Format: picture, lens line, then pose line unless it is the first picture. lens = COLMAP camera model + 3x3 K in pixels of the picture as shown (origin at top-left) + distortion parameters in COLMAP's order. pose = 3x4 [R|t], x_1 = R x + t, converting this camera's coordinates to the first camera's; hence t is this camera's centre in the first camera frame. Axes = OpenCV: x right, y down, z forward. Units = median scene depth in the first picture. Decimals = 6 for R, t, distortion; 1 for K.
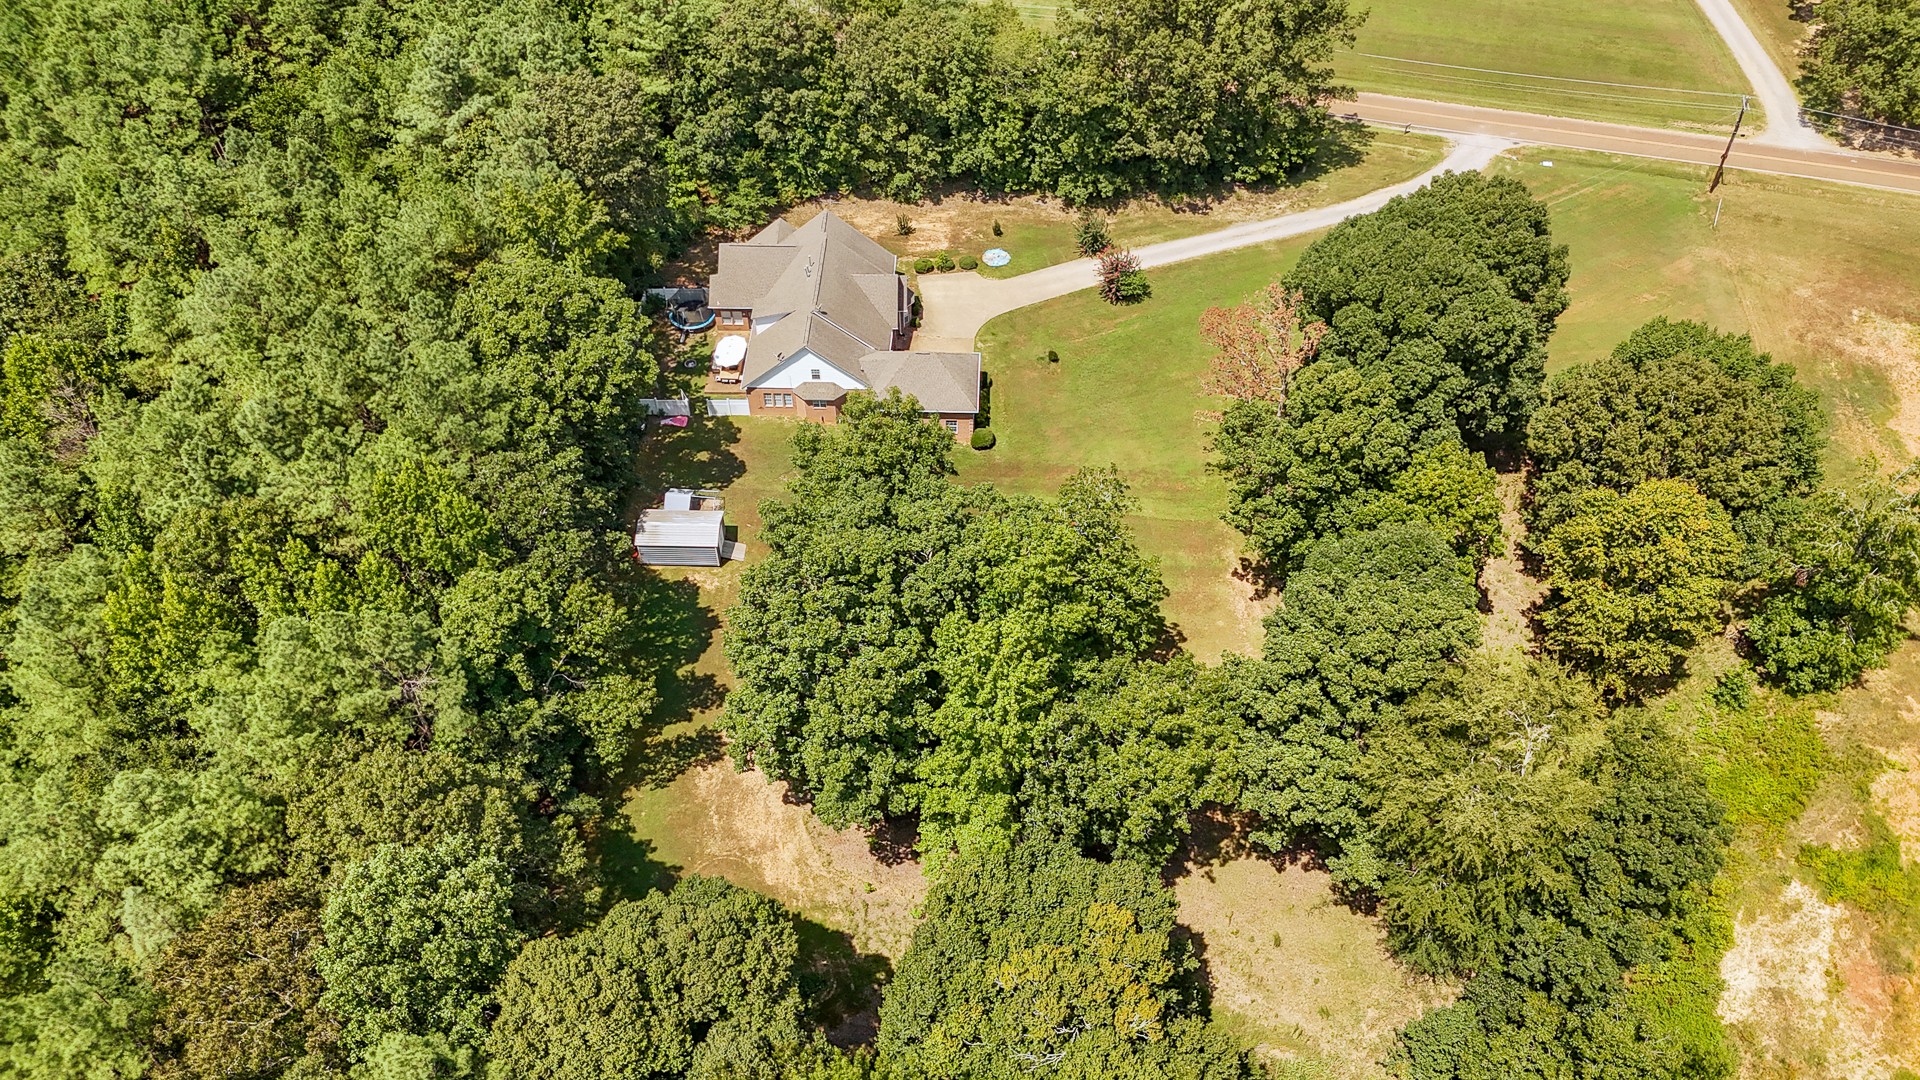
lens RADIAL K [[1396.2, 0, 947.2], [0, 1396.2, 538.1], [0, 0, 1]] dist [0.145092, -0.274545]
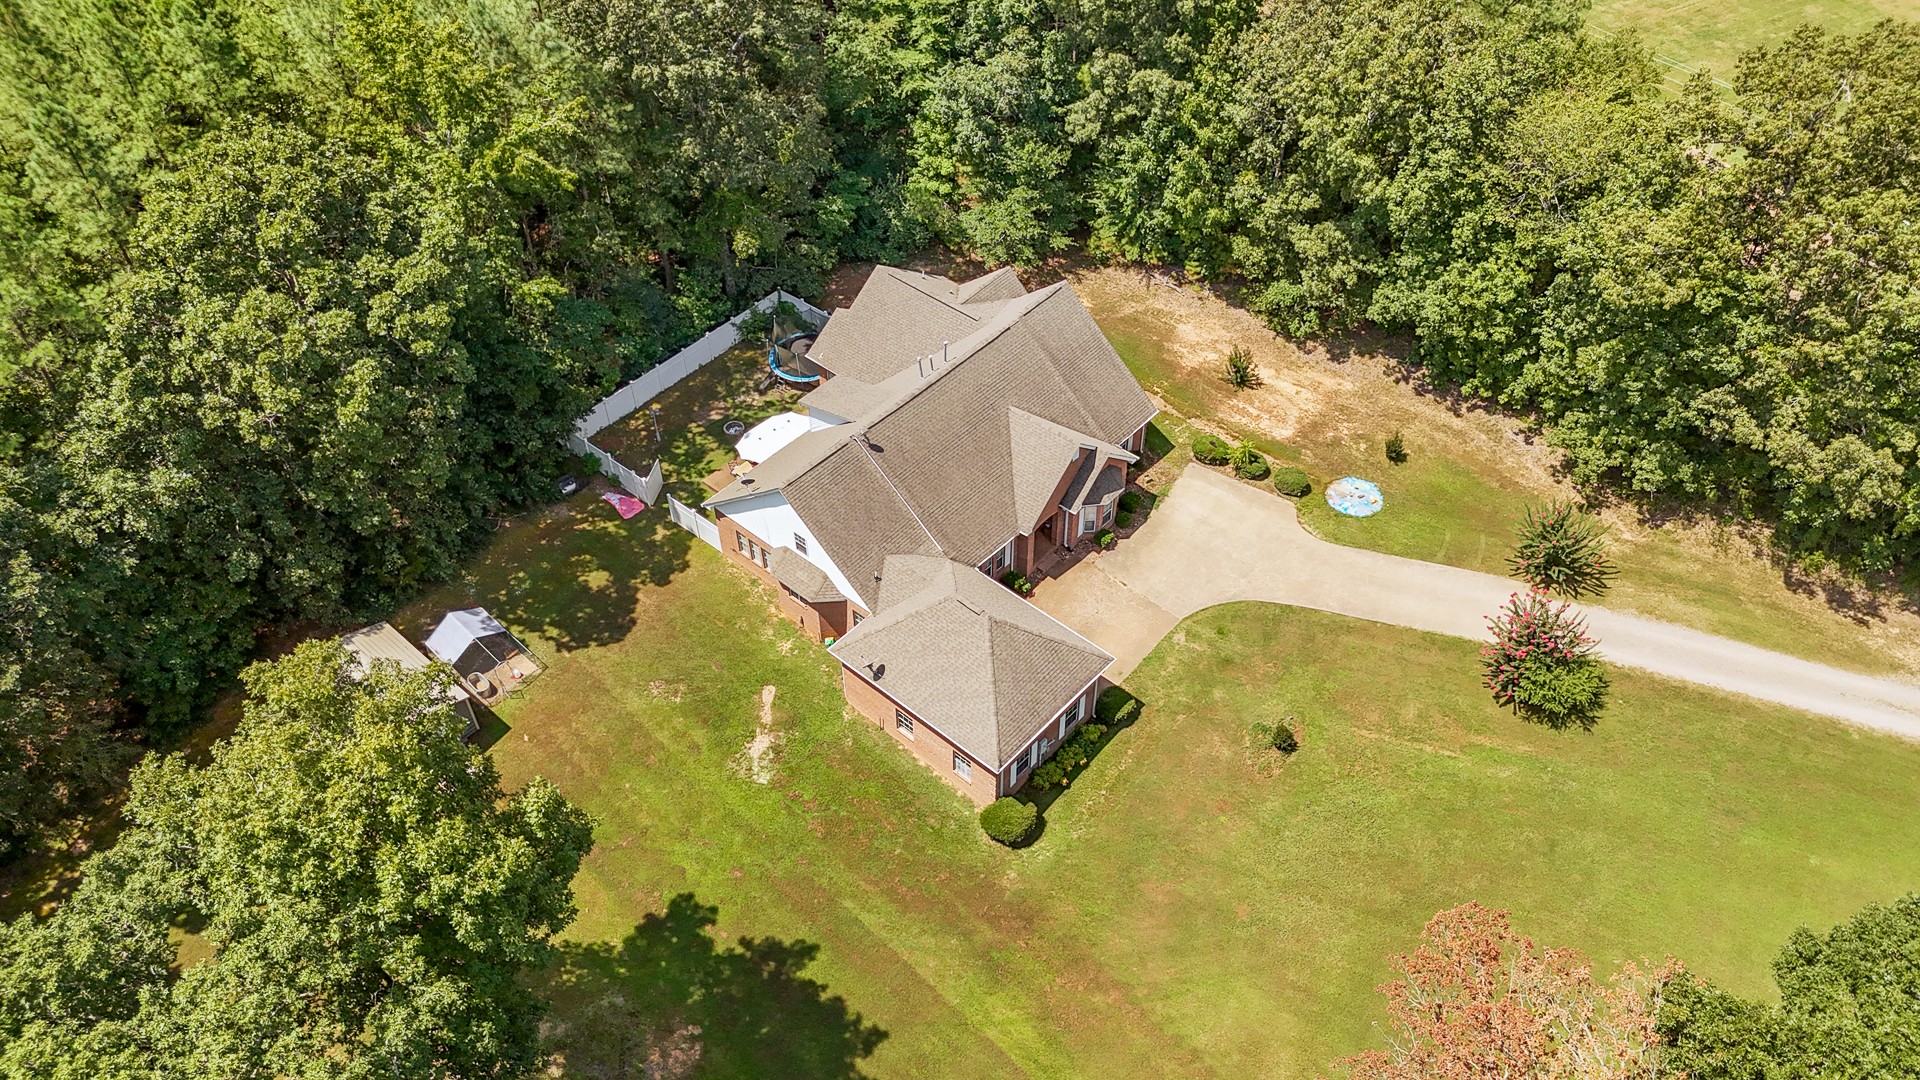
lens RADIAL K [[1396.2, 0, 947.2], [0, 1396.2, 538.1], [0, 0, 1]] dist [0.145092, -0.274545]
pose [[0.764134, 0.459794, -0.452426, 0.160935], [-0.463079, 0.879279, 0.111472, -0.176435], [0.449063, 0.124329, 0.884808, 0.486712]]
